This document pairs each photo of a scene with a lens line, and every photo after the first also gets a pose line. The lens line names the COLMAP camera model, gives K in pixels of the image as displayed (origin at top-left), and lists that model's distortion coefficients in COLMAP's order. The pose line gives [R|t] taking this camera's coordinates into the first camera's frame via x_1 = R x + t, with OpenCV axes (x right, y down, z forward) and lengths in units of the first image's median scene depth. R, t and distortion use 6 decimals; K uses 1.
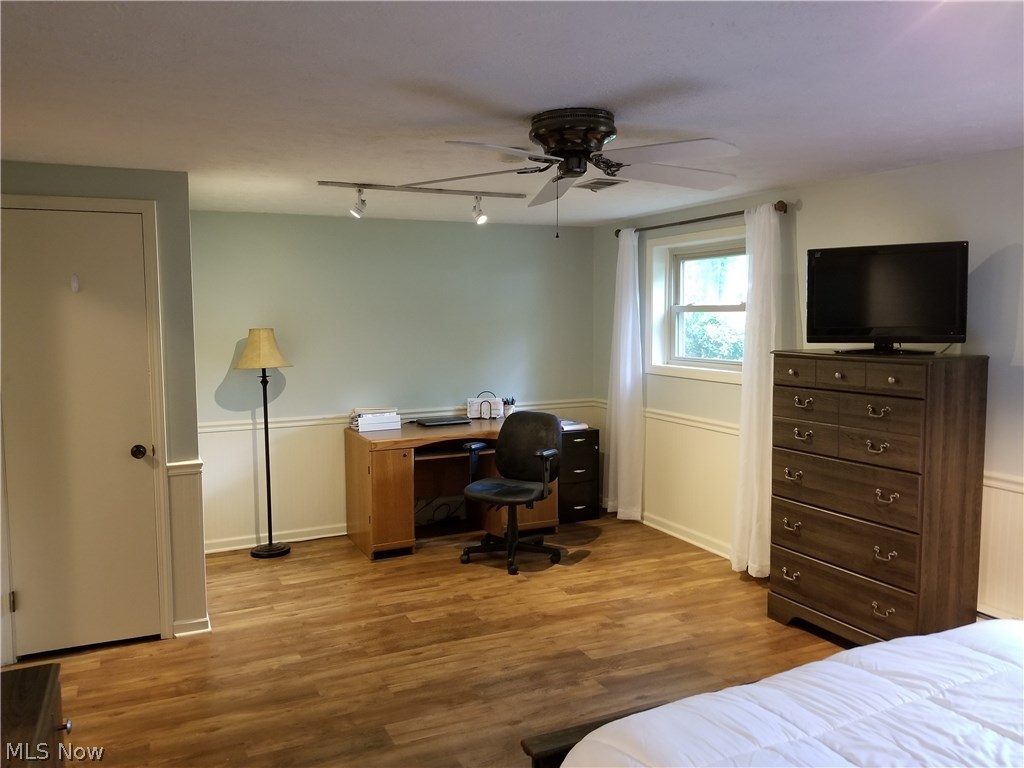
lens RADIAL K [[800.7, 0, 512.0], [0, 800.7, 384.0], [0, 0, 1]] dist [0.054241, -0.095150]
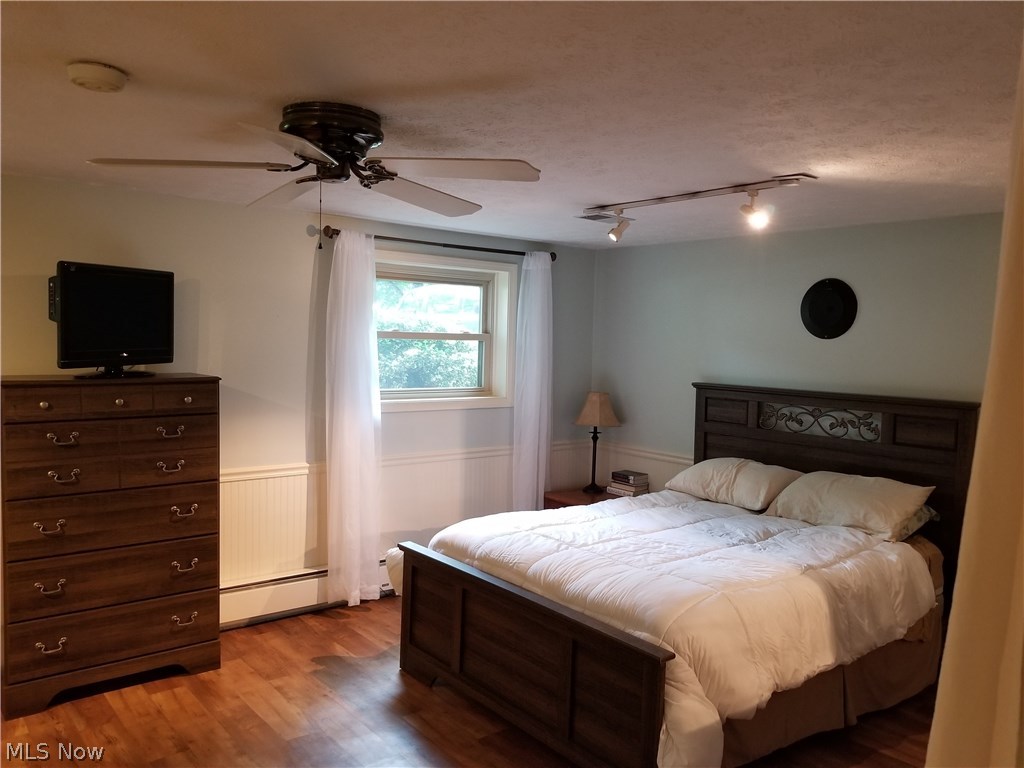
lens RADIAL K [[800.7, 0, 512.0], [0, 800.7, 384.0], [0, 0, 1]] dist [0.054241, -0.095150]
pose [[-0.237810, -0.055466, 0.969727, -0.640440], [0.069689, 0.994821, 0.073992, -0.071421], [-0.968808, 0.085175, -0.232713, 0.801872]]
